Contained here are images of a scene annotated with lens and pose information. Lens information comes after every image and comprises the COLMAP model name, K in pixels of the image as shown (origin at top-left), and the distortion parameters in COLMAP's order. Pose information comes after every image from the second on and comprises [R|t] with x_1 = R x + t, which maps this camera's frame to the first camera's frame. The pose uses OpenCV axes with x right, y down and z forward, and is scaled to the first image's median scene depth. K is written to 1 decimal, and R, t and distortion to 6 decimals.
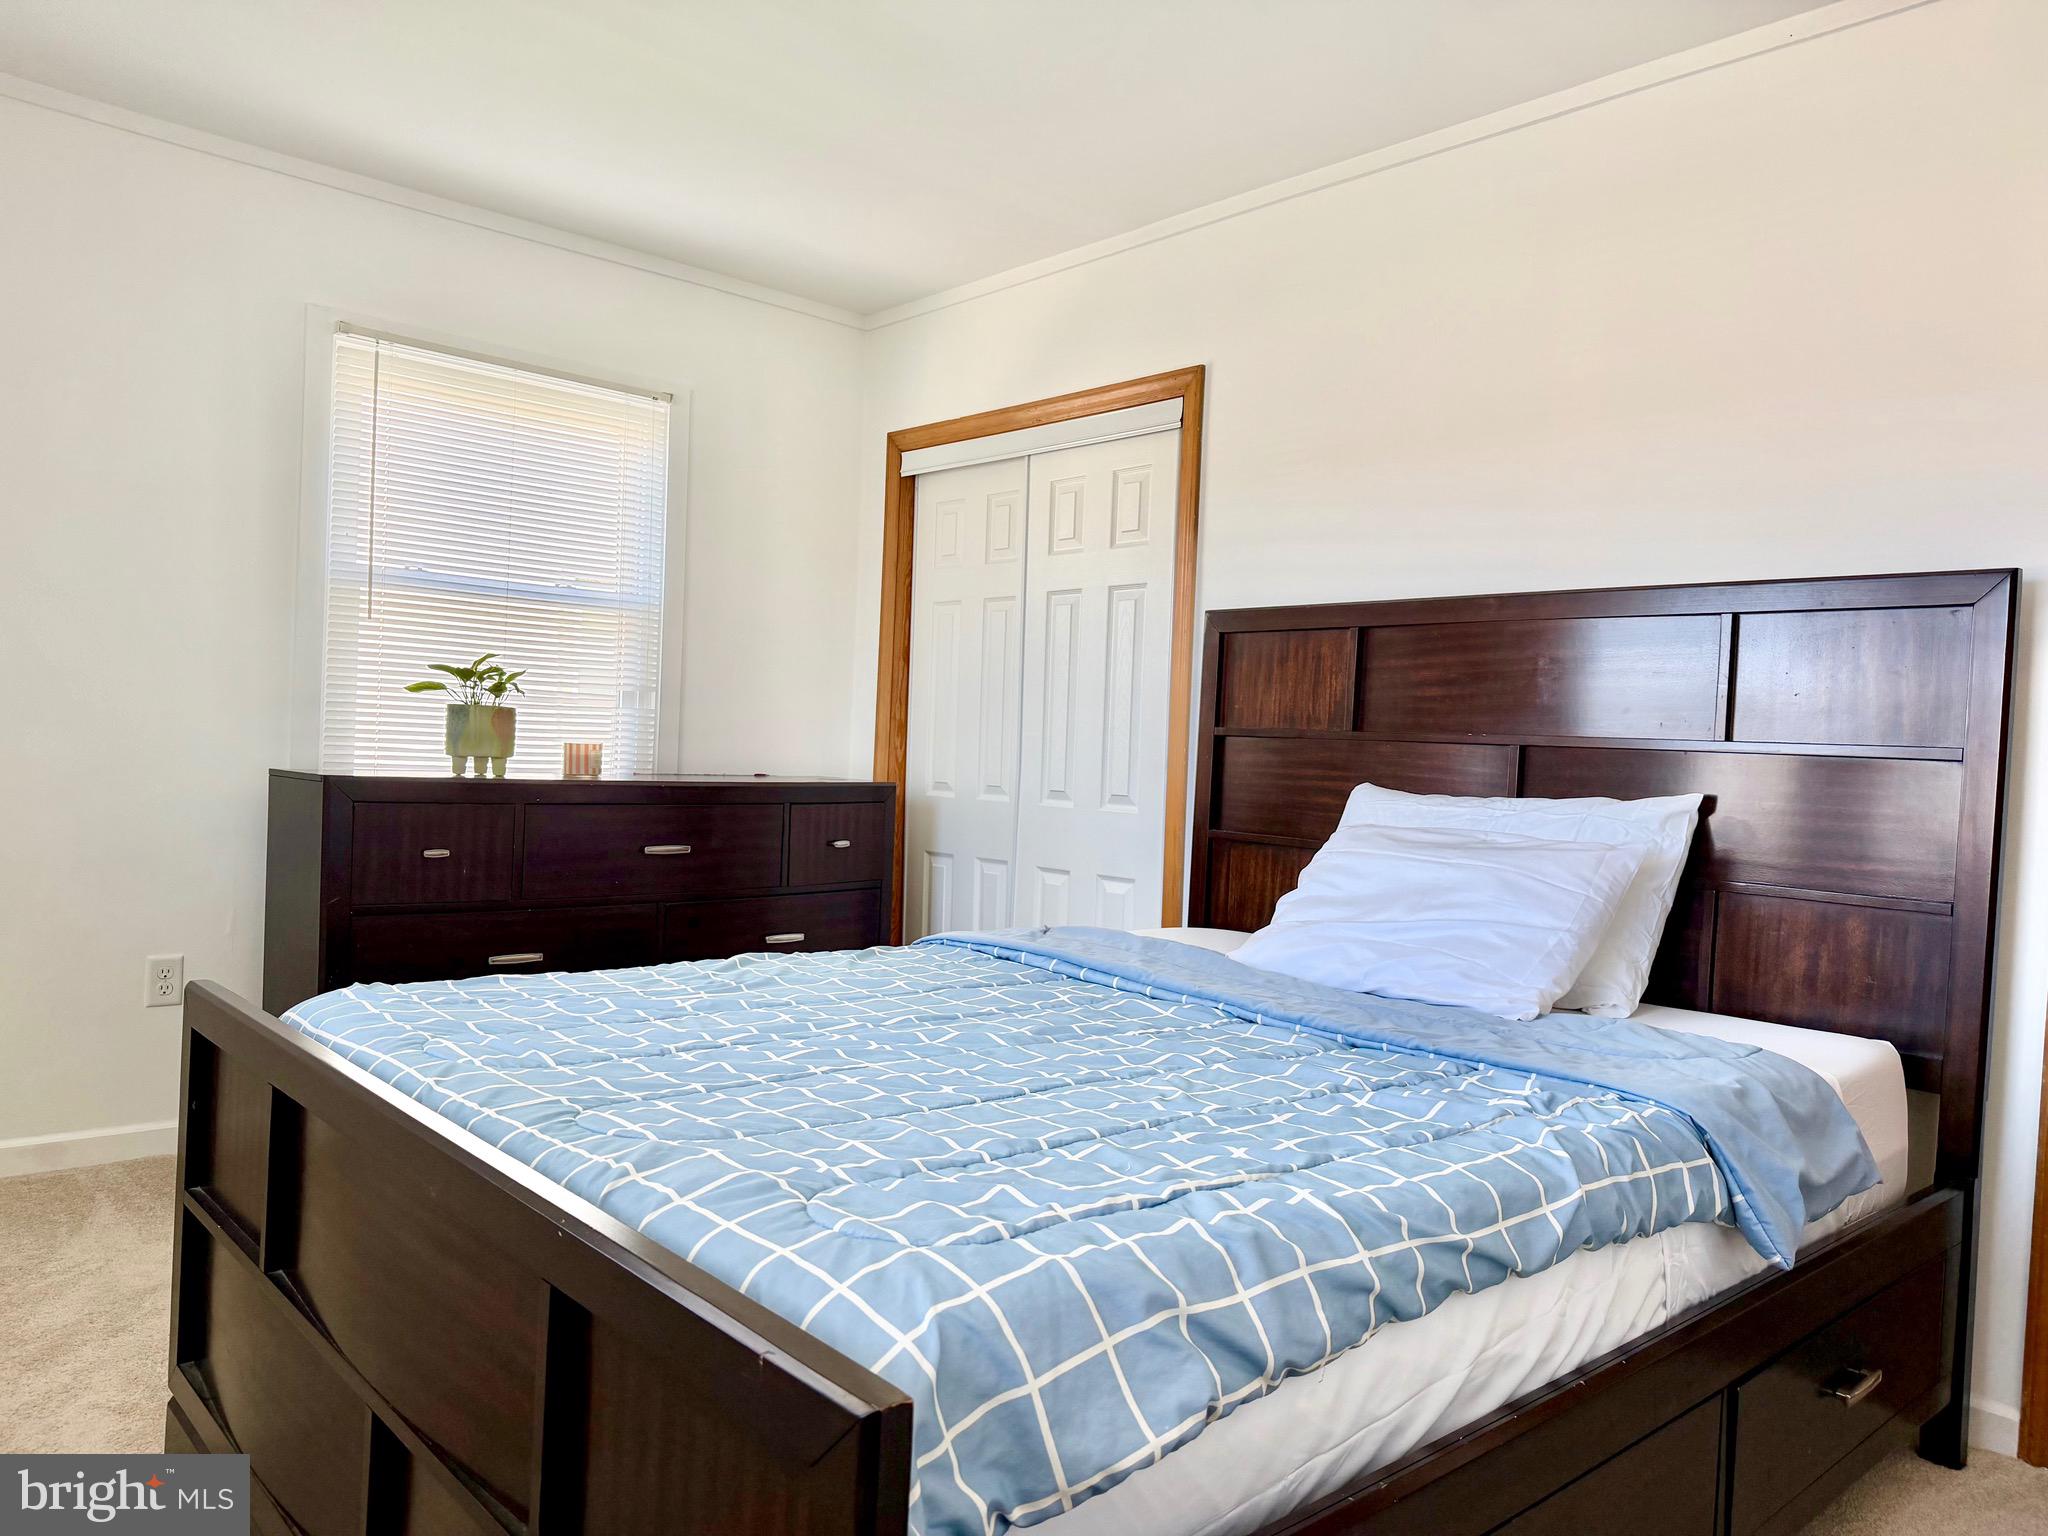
lens RADIAL K [[1433.2, 0, 1024.0], [0, 1433.2, 768.0], [0, 0, 1]] dist [0.108096, -0.116408]
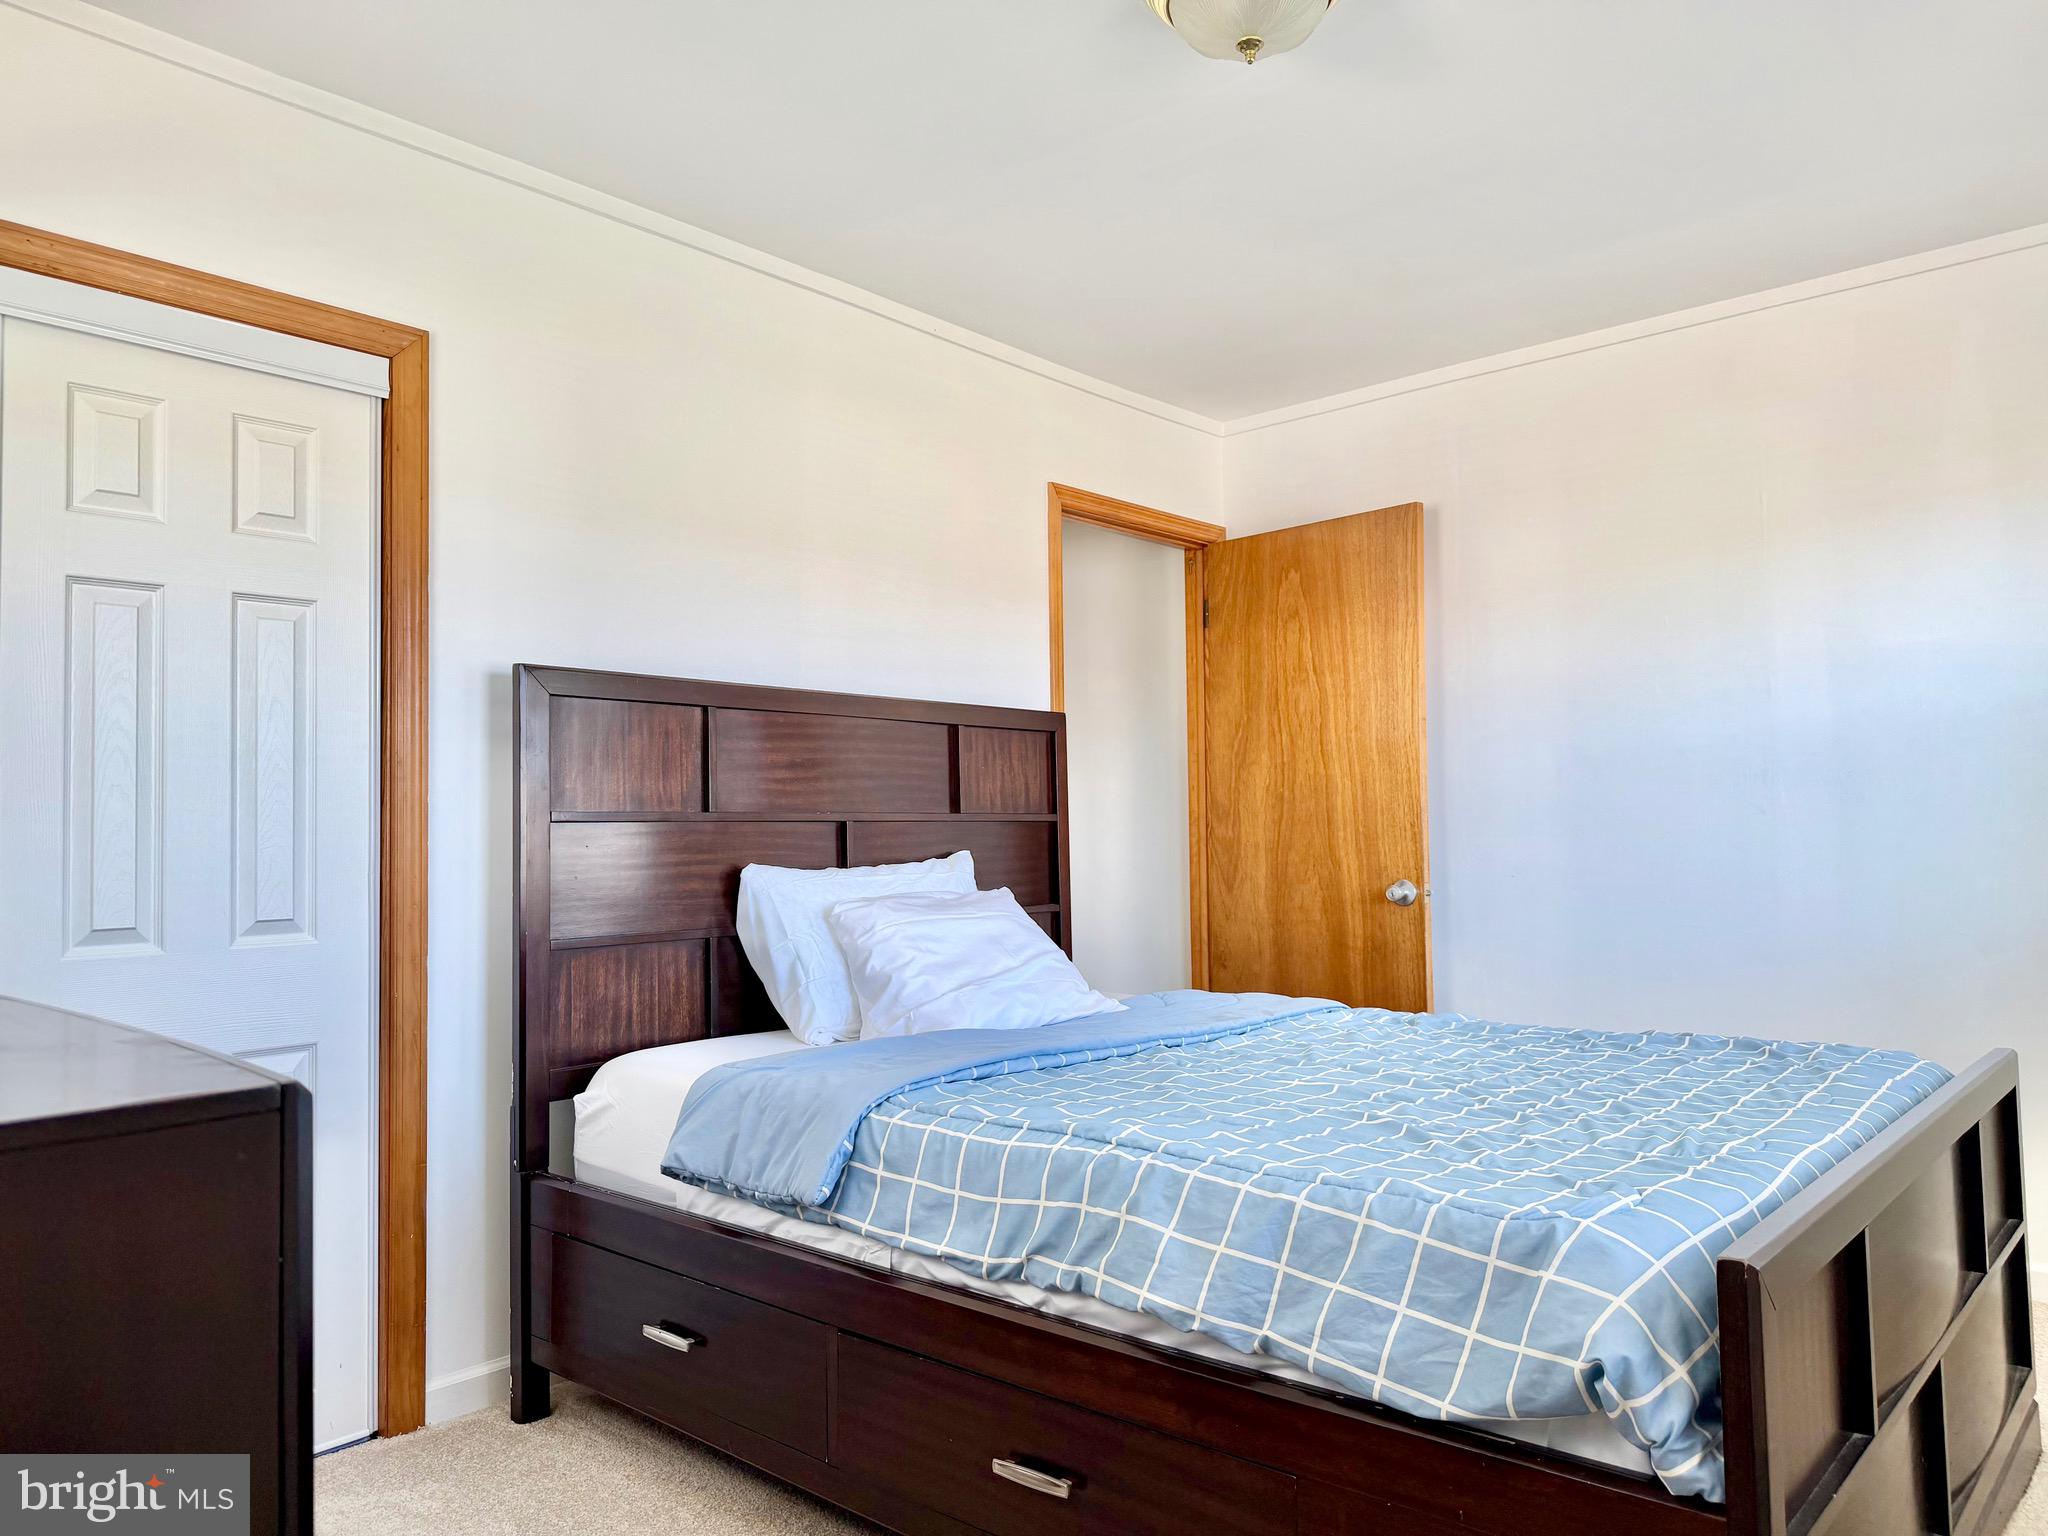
lens RADIAL K [[1429.0, 0, 1018.3], [0, 1429.0, 775.3], [0, 0, 1]] dist [0.133726, -0.176480]
pose [[-0.116300, -0.002983, 0.993210, -0.743721], [0.022511, 0.999731, 0.005639, -0.050094], [-0.992959, 0.023014, -0.116202, 0.879036]]
